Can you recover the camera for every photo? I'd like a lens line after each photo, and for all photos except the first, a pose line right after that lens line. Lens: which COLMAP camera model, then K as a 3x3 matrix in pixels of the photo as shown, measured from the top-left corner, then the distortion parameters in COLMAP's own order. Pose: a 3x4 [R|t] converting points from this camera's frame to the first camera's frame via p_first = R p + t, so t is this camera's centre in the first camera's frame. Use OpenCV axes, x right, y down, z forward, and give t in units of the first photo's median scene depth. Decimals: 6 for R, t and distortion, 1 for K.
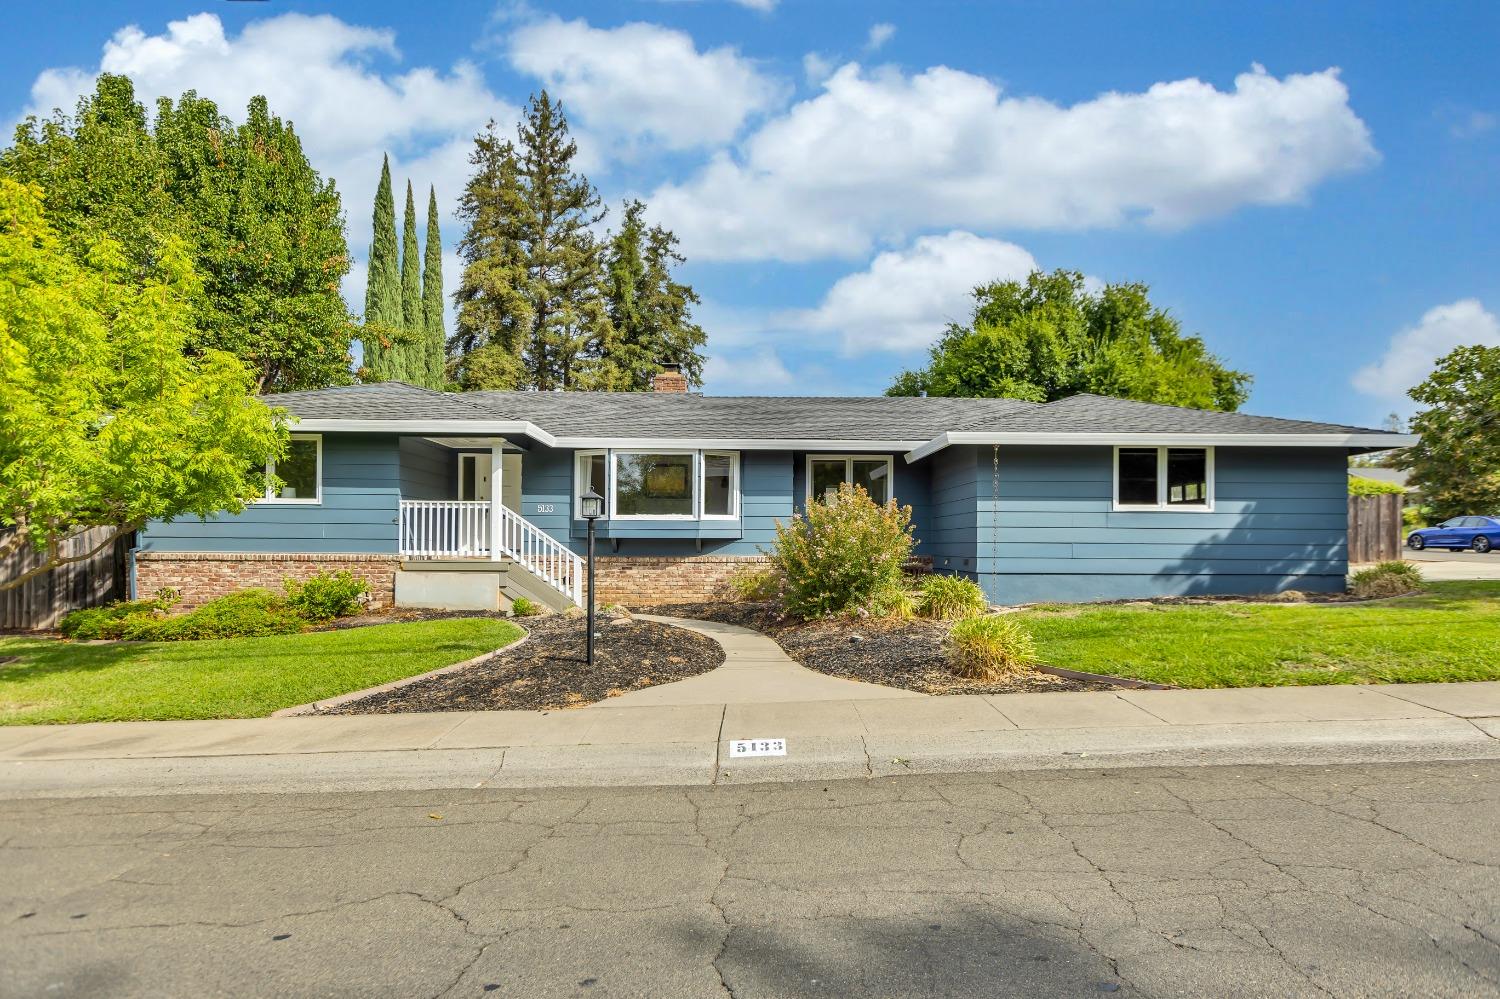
lens RADIAL K [[673.0, 0, 749.6], [0, 673.0, 561.9], [0, 0, 1]] dist [-0.000597, 0.000011]
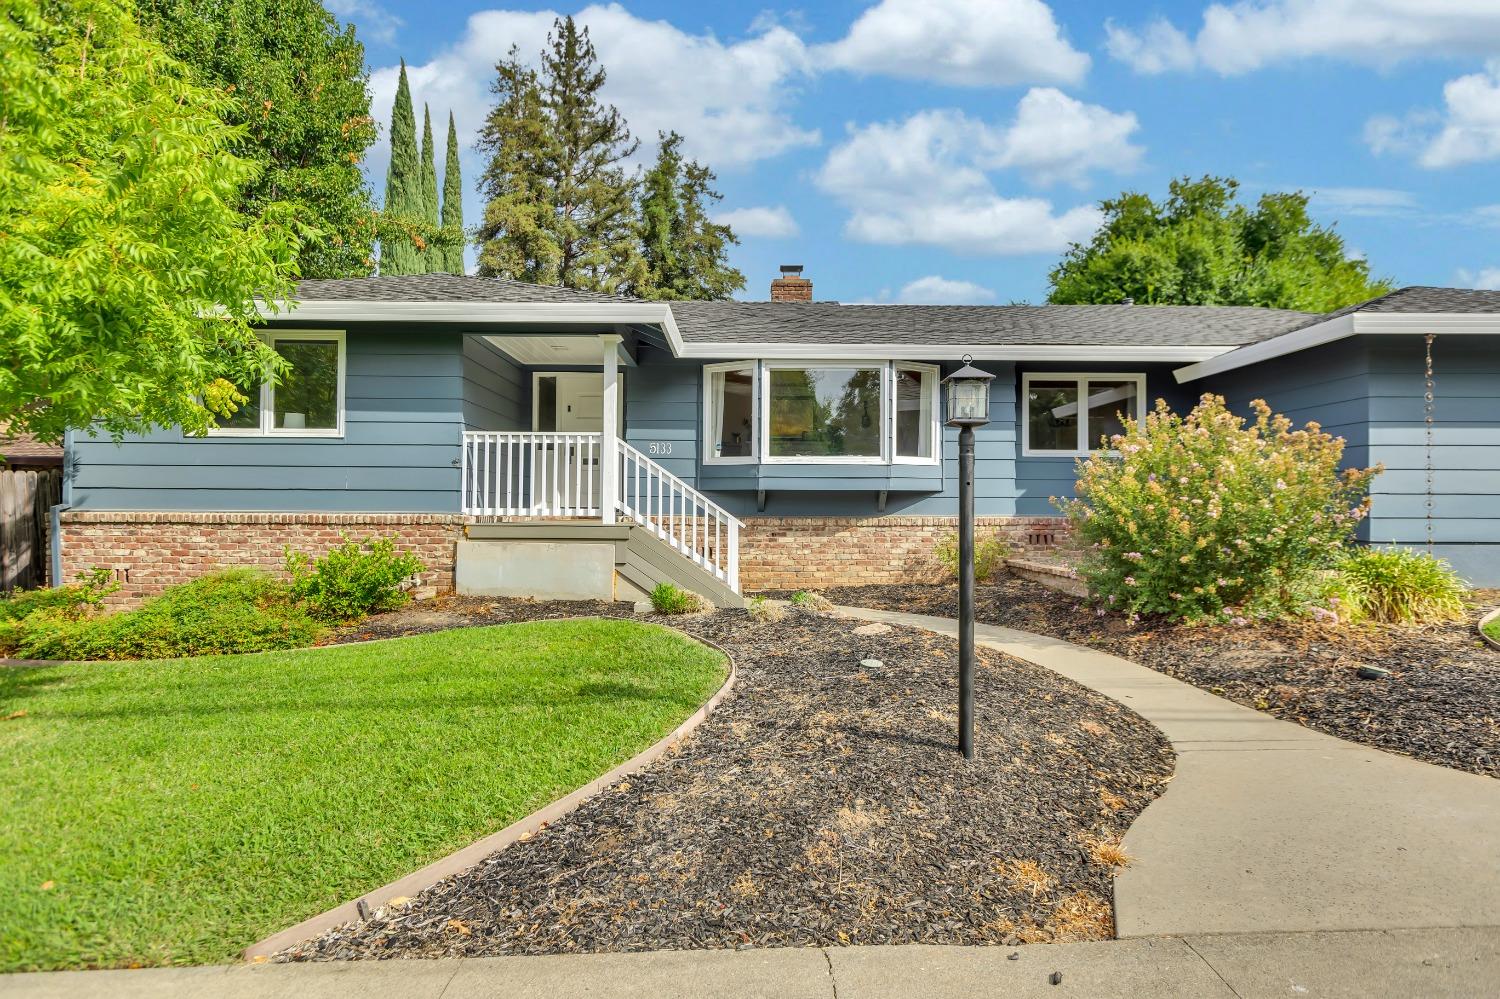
lens RADIAL K [[687.9, 0, 749.2], [0, 687.9, 519.5], [0, 0, 1]] dist [0.001983, -0.000348]
pose [[0.999877, -0.001169, -0.015644, -0.201318], [0.001013, 0.999949, -0.010022, 0.000957], [0.015655, 0.010005, 0.999827, 0.292936]]
